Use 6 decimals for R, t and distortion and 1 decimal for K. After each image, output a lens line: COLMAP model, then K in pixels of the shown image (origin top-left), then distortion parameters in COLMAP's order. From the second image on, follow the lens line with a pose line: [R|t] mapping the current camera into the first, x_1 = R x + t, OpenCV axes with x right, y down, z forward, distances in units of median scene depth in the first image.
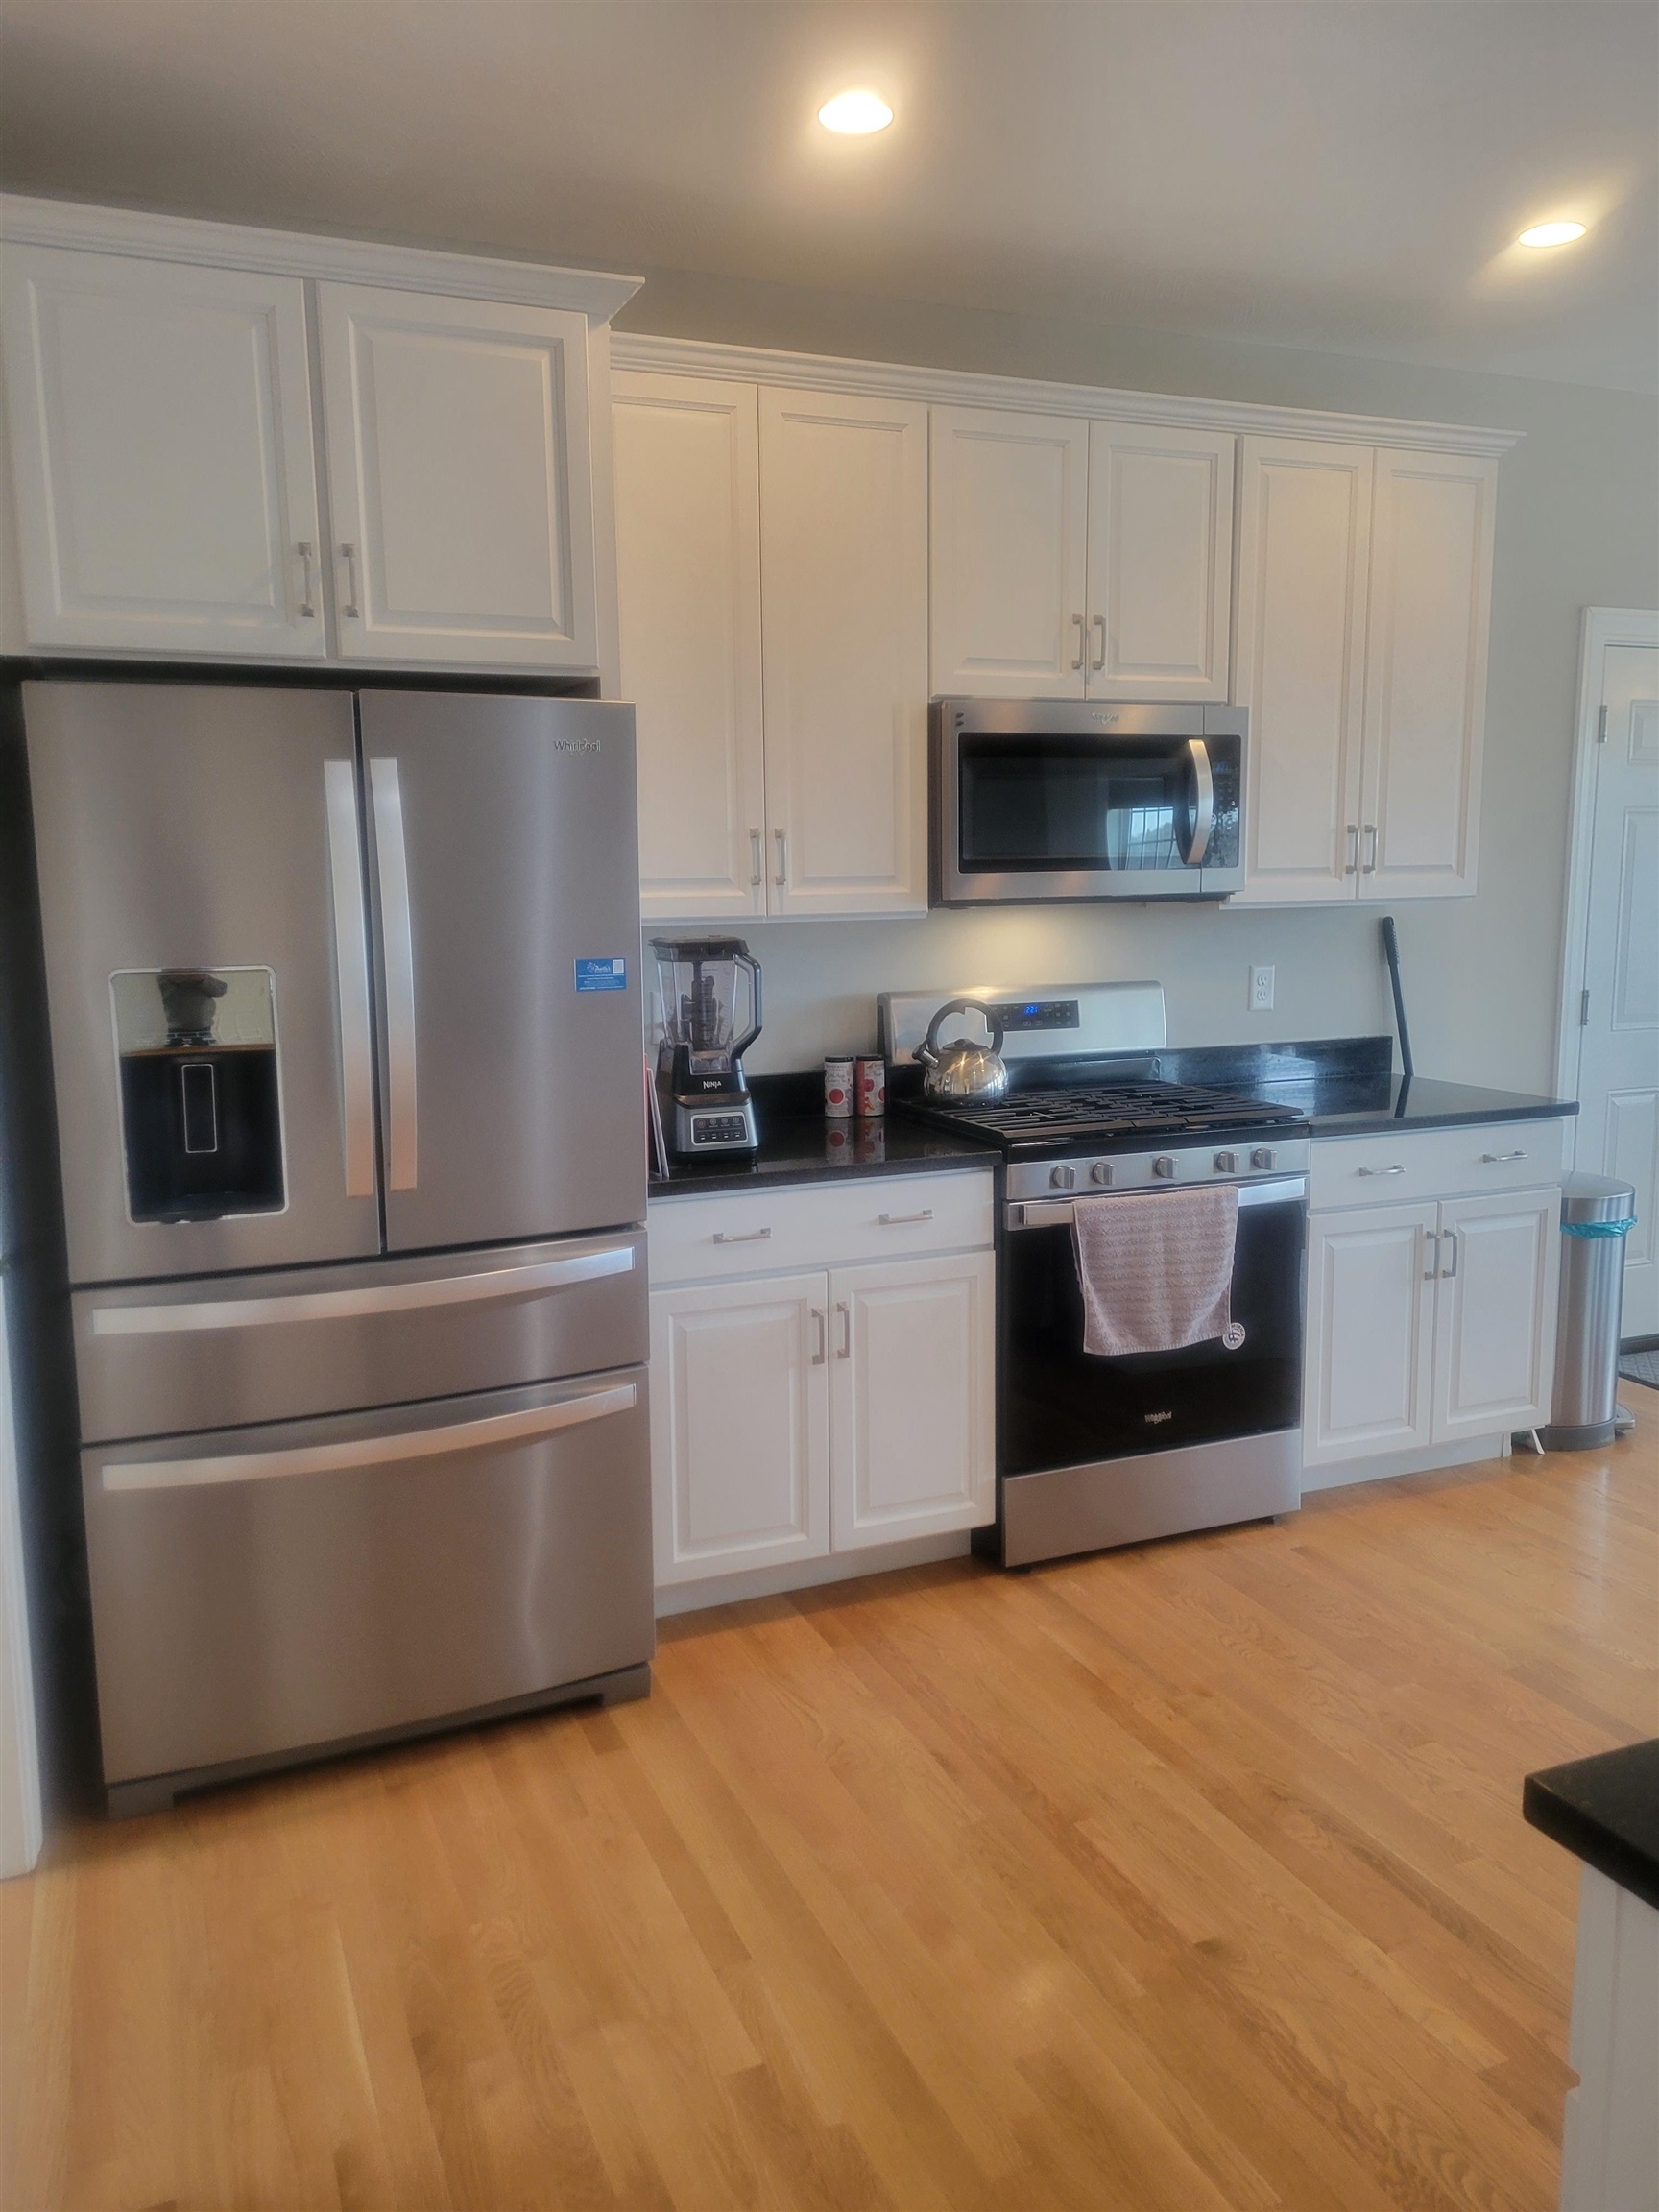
lens RADIAL K [[1677.6, 0, 827.6], [0, 1677.6, 1098.7], [0, 0, 1]] dist [0.077963, -0.019729]
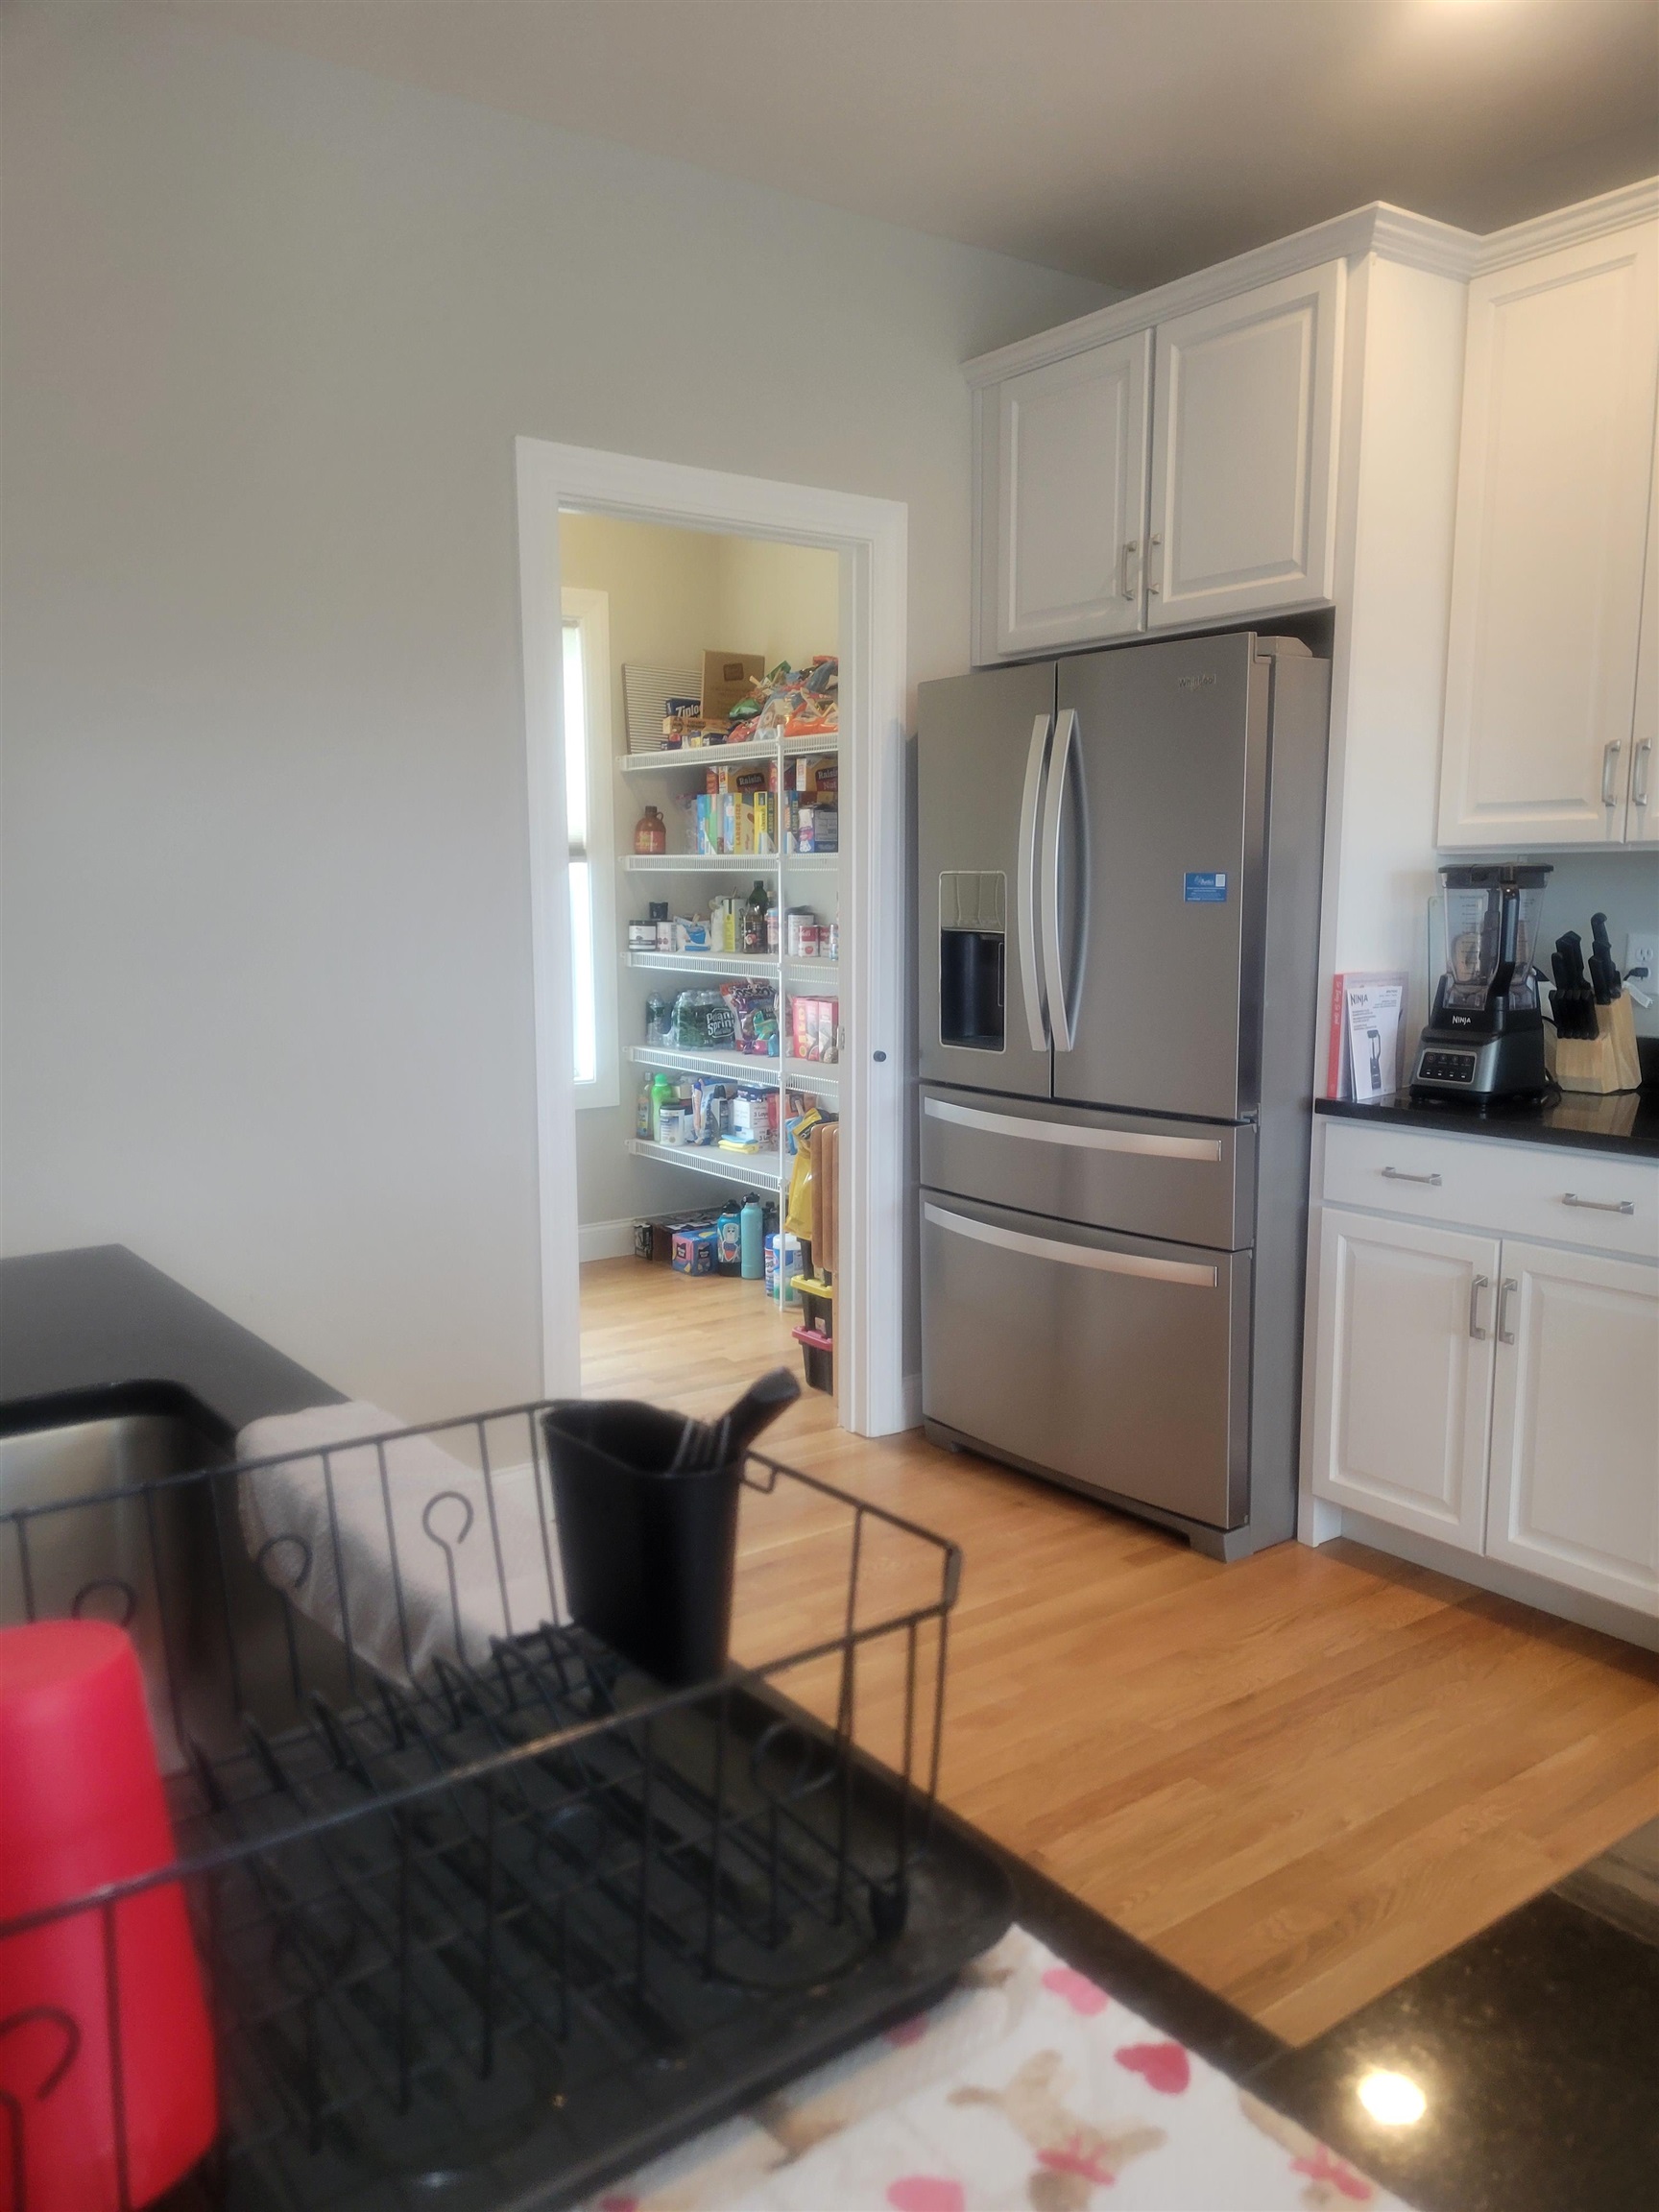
lens RADIAL K [[1677.6, 0, 827.5], [0, 1677.6, 1112.3], [0, 0, 1]] dist [0.077963, -0.019729]
pose [[0.233301, 0.149146, -0.960899, 0.868976], [-0.135833, 0.983478, 0.119671, -0.026004], [0.962871, 0.102602, 0.249705, 0.477061]]
